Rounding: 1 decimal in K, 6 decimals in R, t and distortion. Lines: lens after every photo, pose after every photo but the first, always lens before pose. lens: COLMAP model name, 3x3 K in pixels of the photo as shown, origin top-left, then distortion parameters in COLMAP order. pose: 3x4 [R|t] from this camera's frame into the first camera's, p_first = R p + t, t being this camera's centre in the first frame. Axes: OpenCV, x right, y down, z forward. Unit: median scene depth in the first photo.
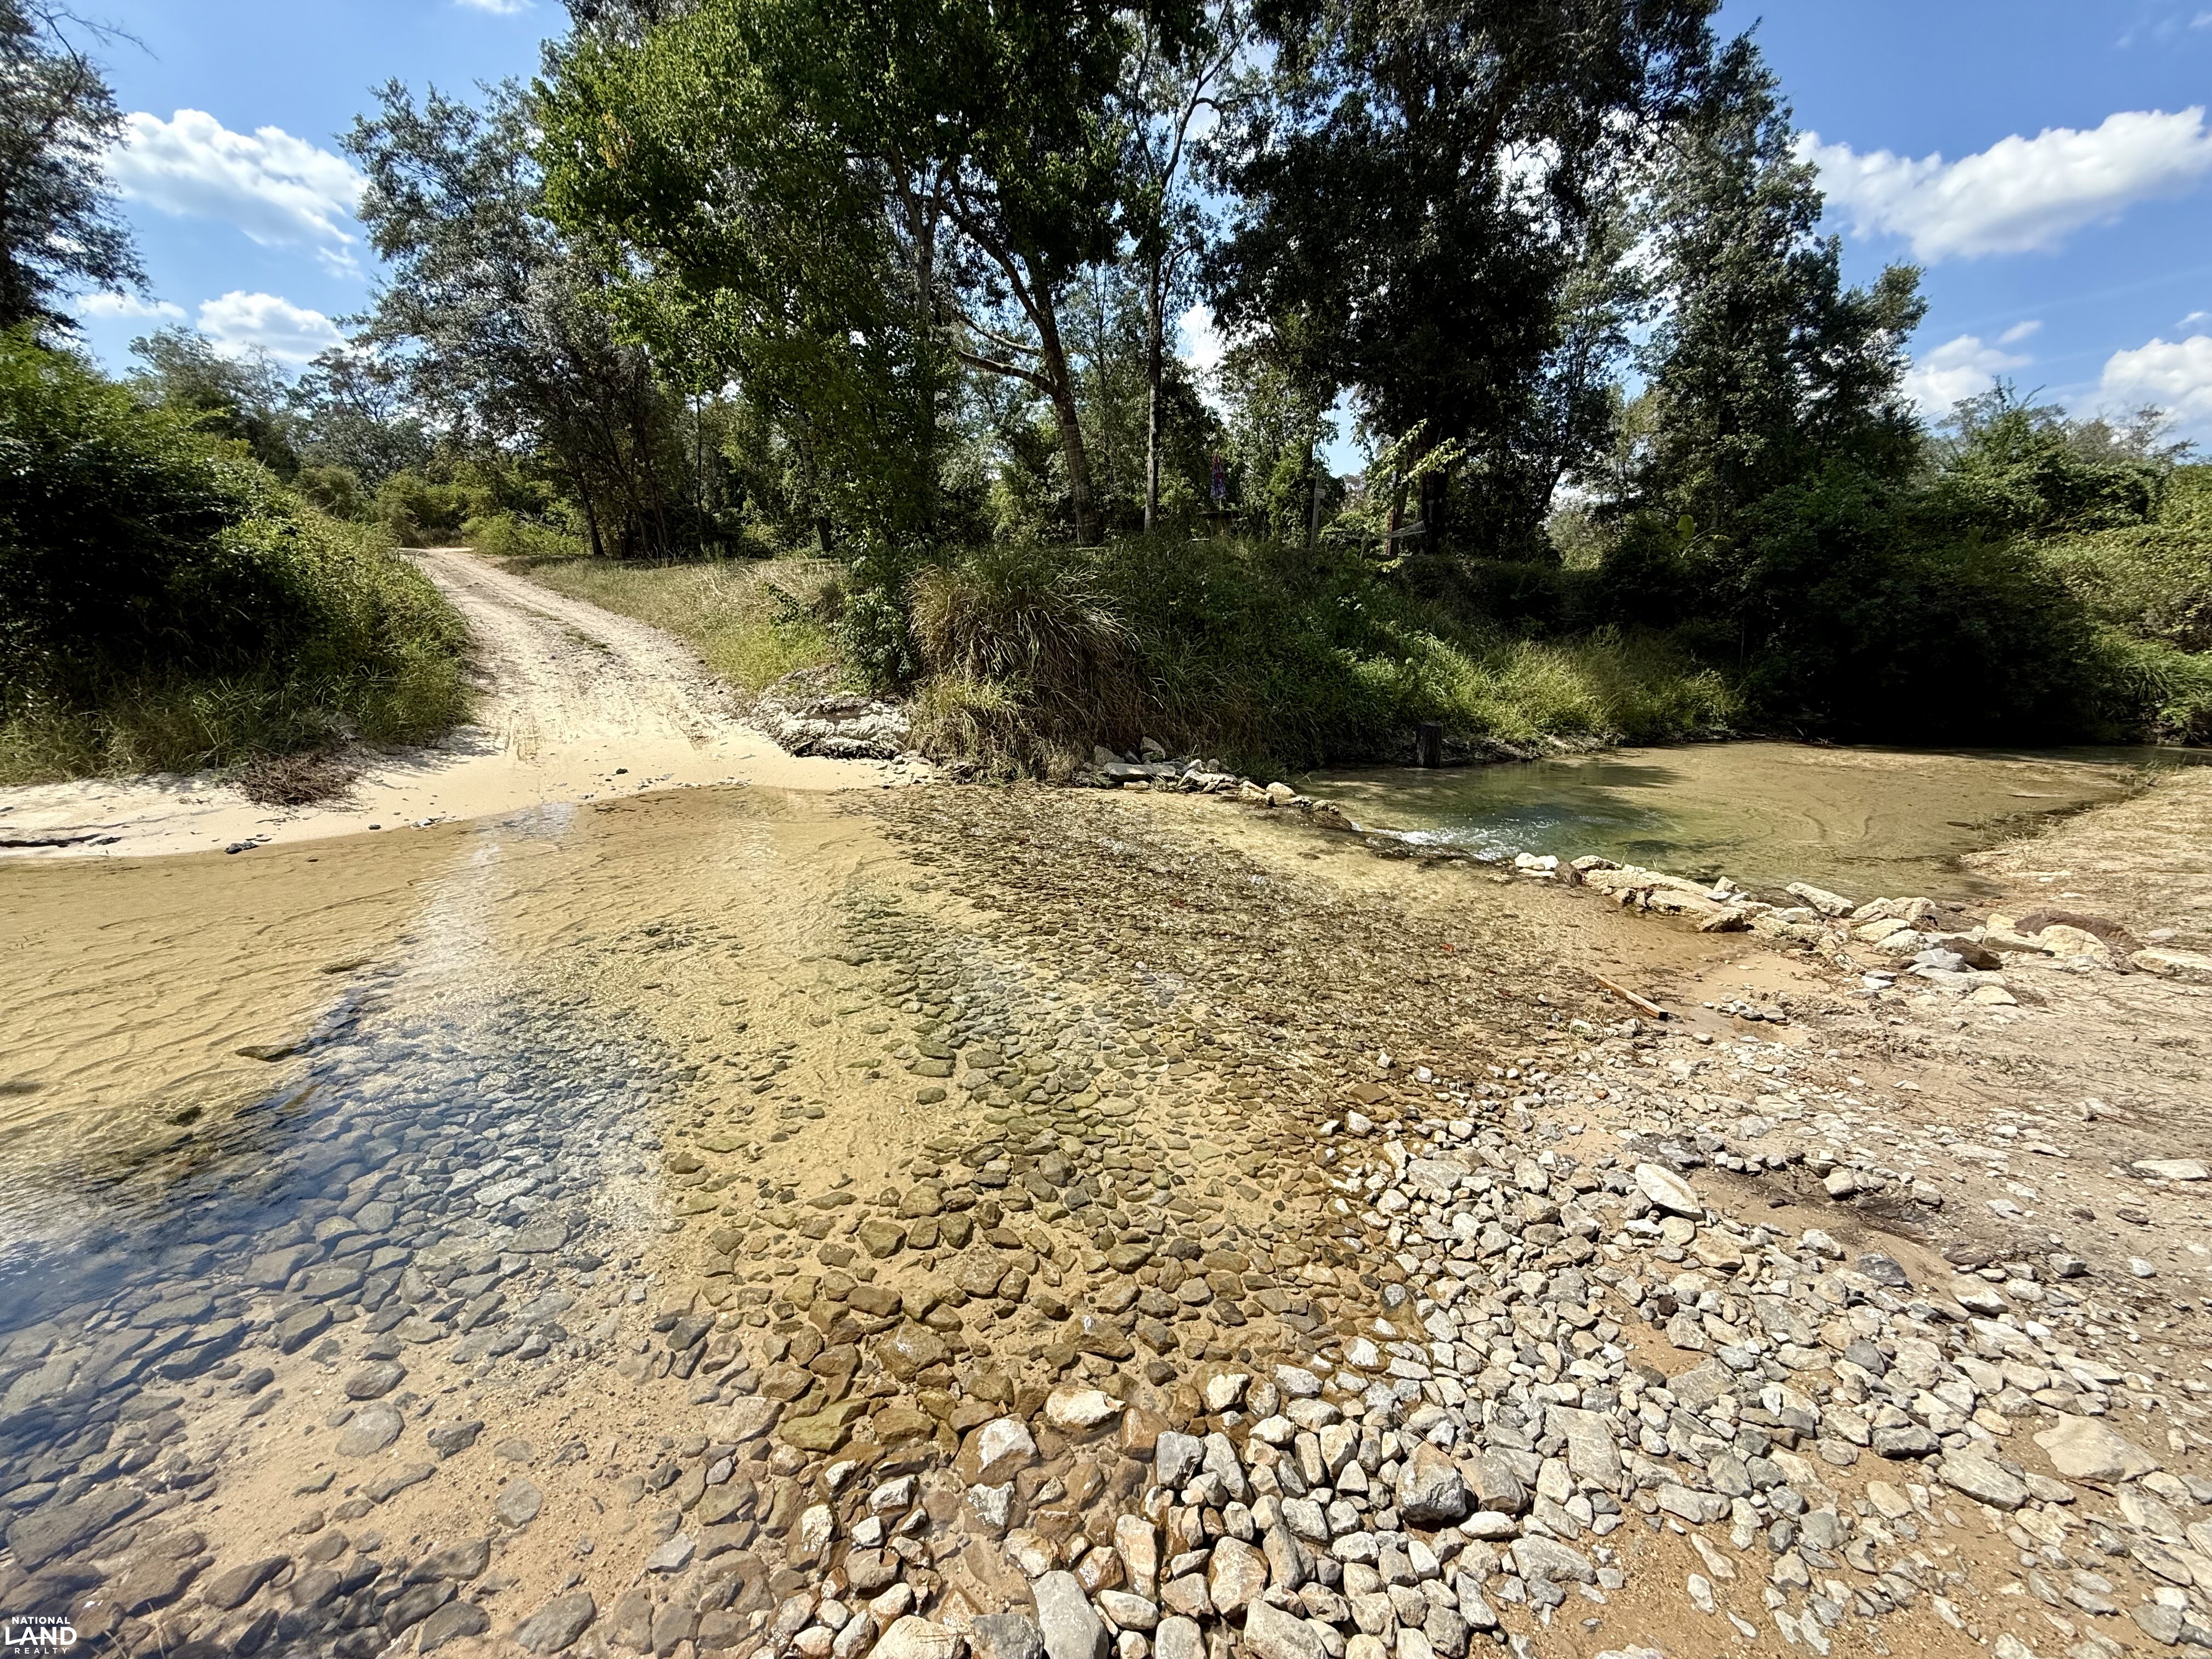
lens RADIAL K [[881.7, 0, 1102.4], [0, 881.7, 832.9], [0, 0, 1]] dist [-0.000404, -0.000194]
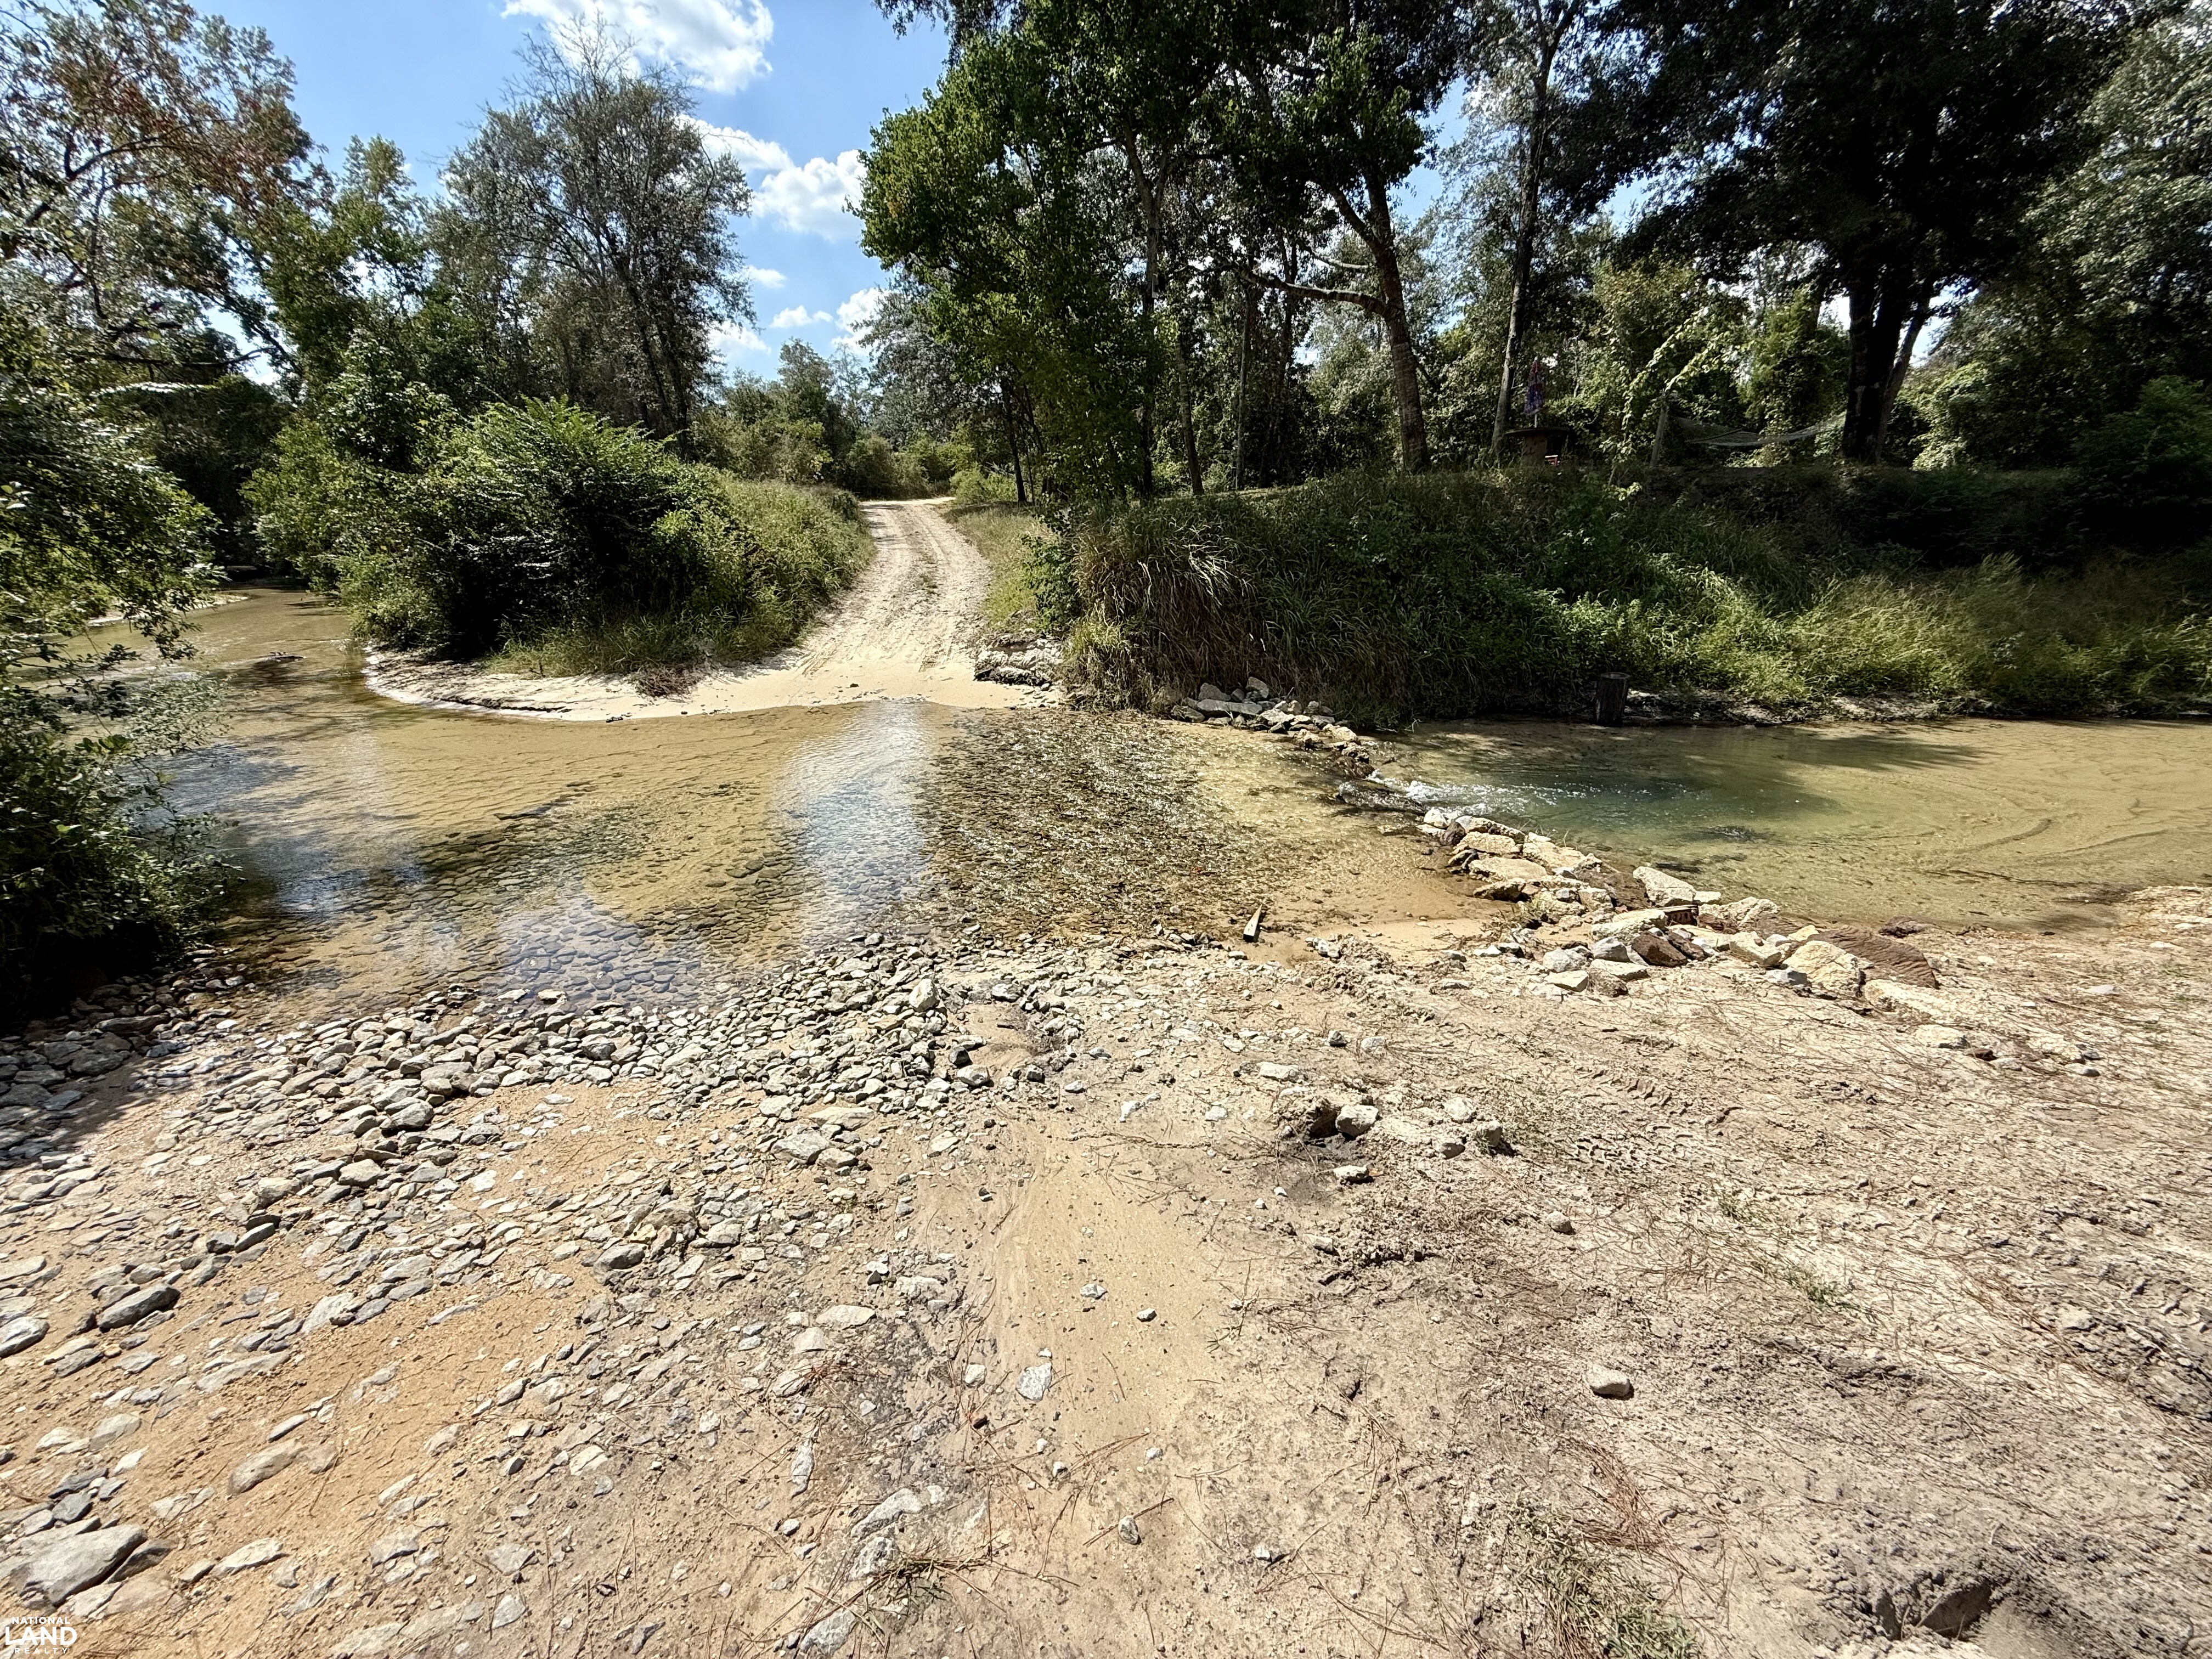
lens RADIAL K [[881.7, 0, 1109.5], [0, 881.7, 838.0], [0, 0, 1]] dist [-0.000404, -0.000194]
pose [[0.880568, 0.127297, -0.456504, 0.426061], [-0.087664, 0.990379, 0.107070, -0.013903], [0.465742, -0.054263, 0.883255, -0.048118]]
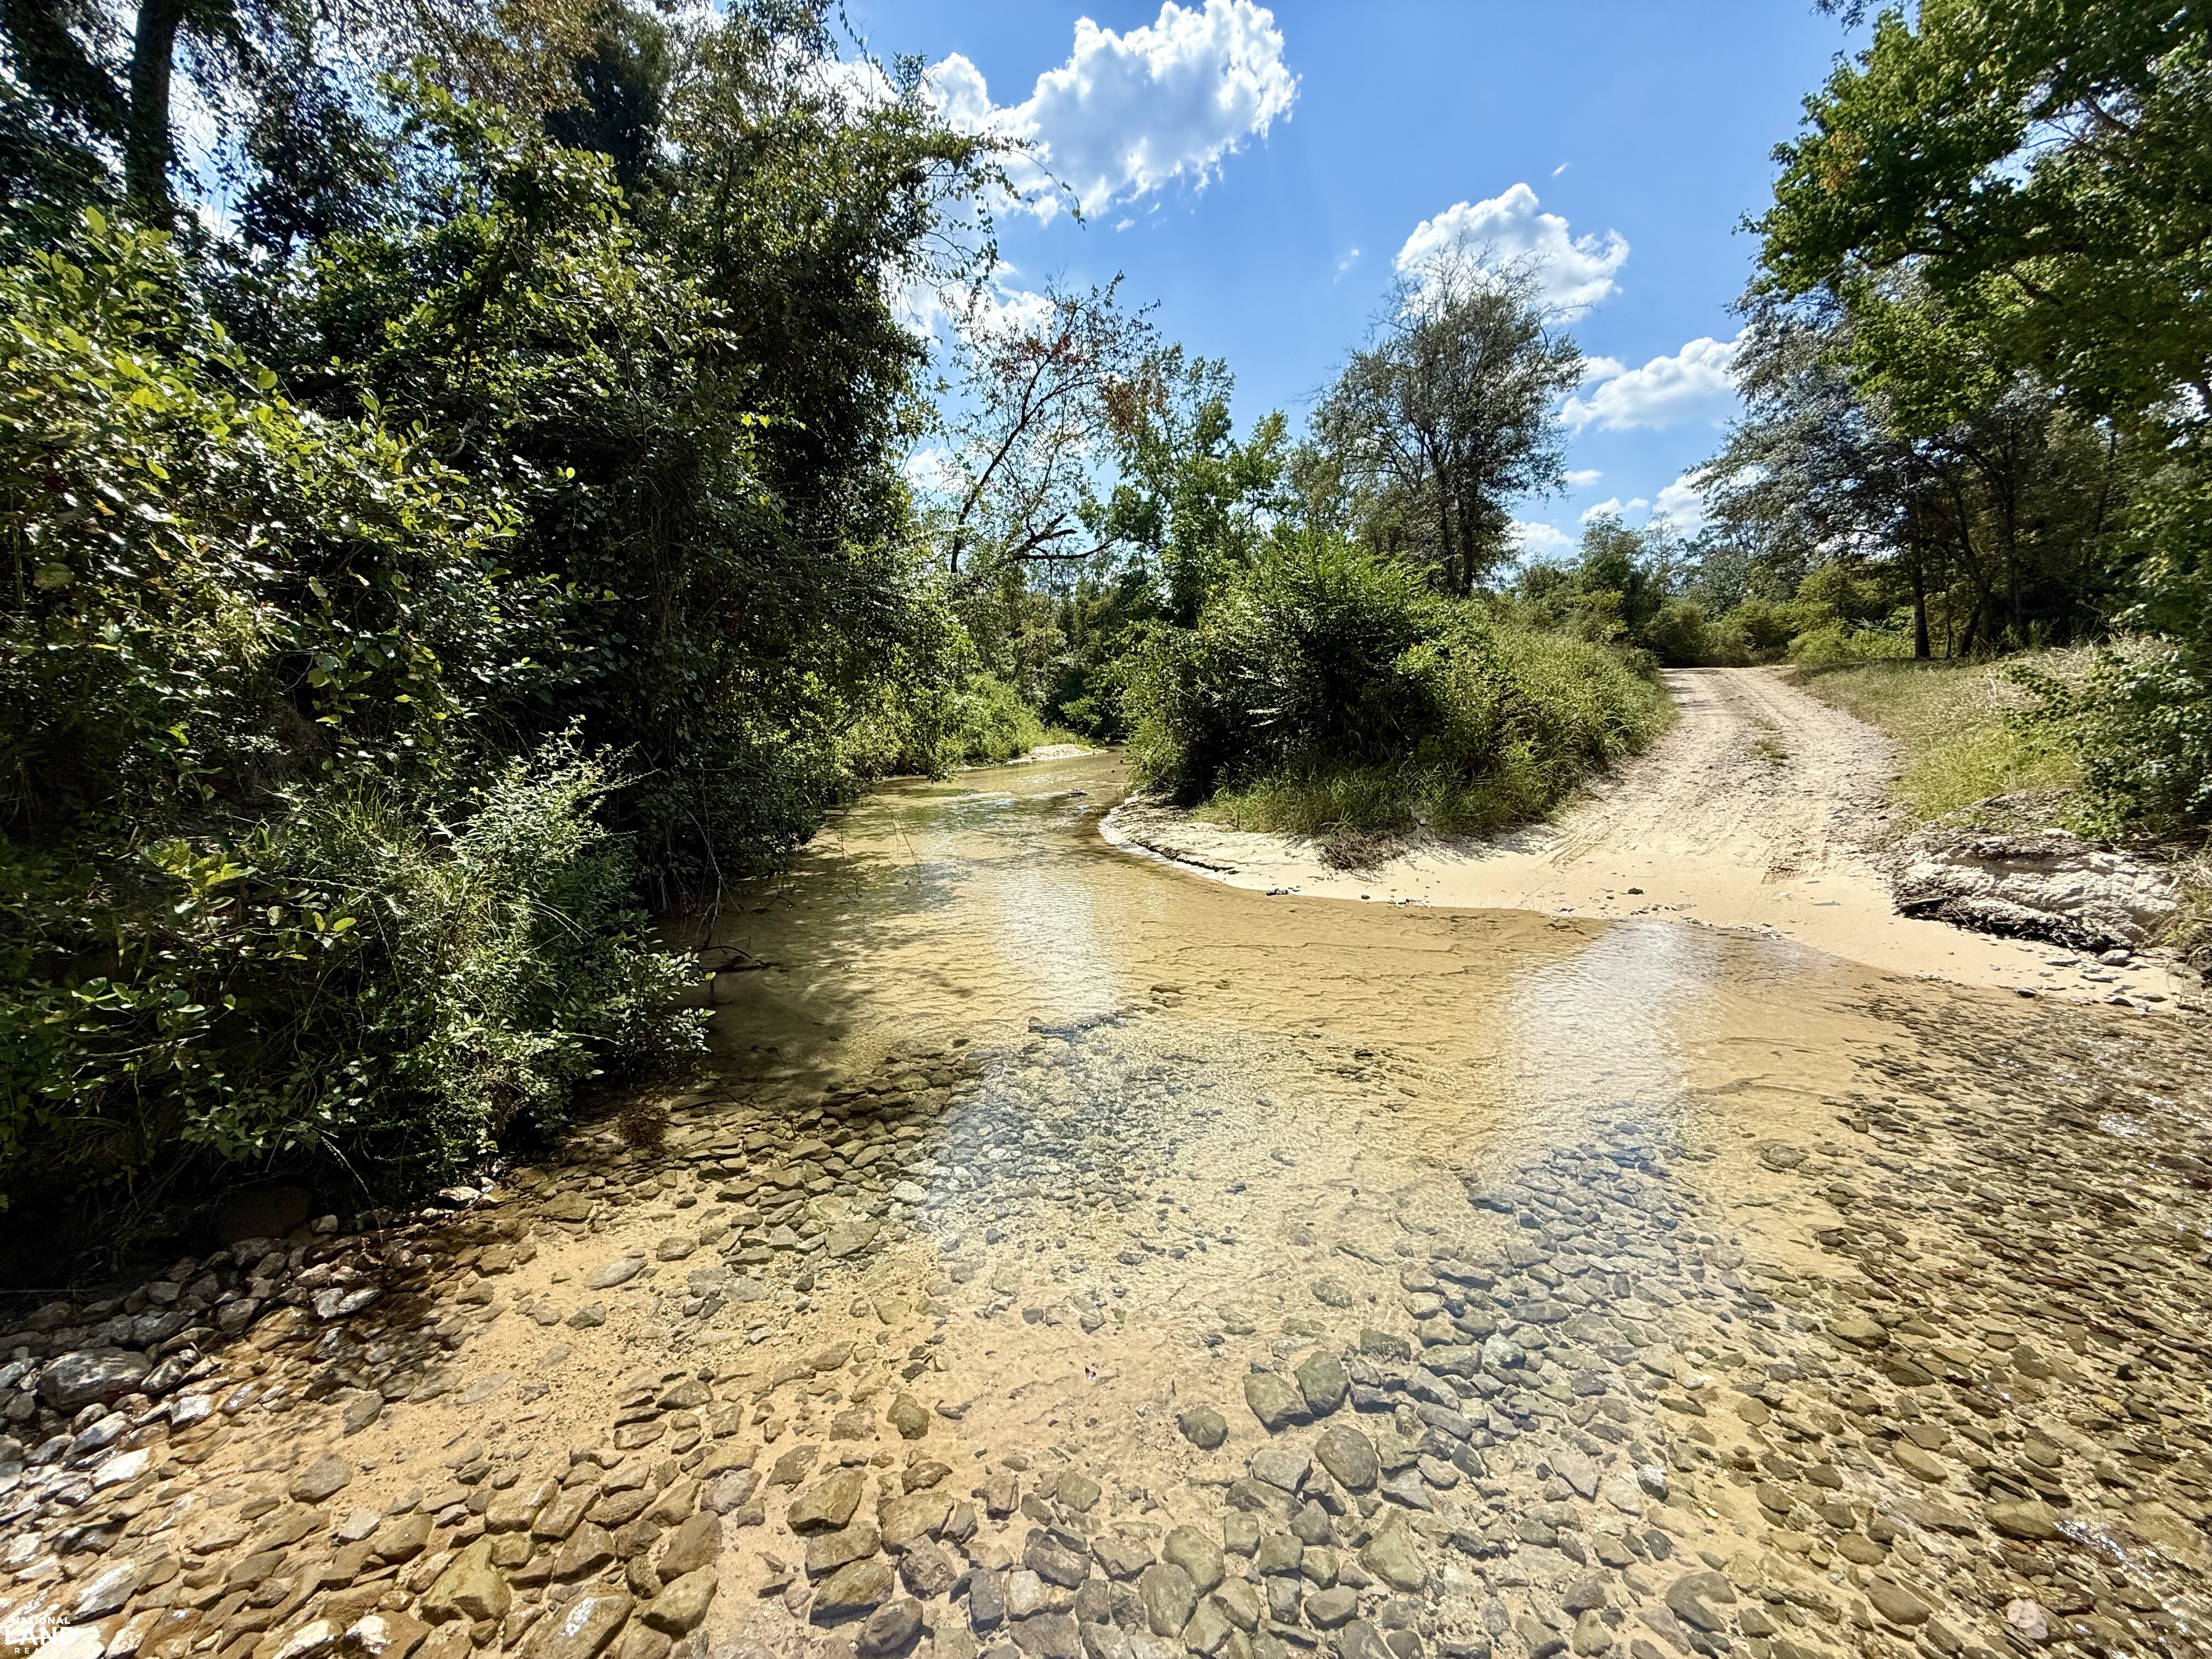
lens RADIAL K [[881.7, 0, 1103.6], [0, 881.7, 832.4], [0, 0, 1]] dist [-0.000404, -0.000194]
pose [[0.269829, 0.098263, -0.957881, 0.115026], [-0.223875, 0.973921, 0.036845, -0.037364], [0.936521, 0.204503, 0.284791, 0.235265]]
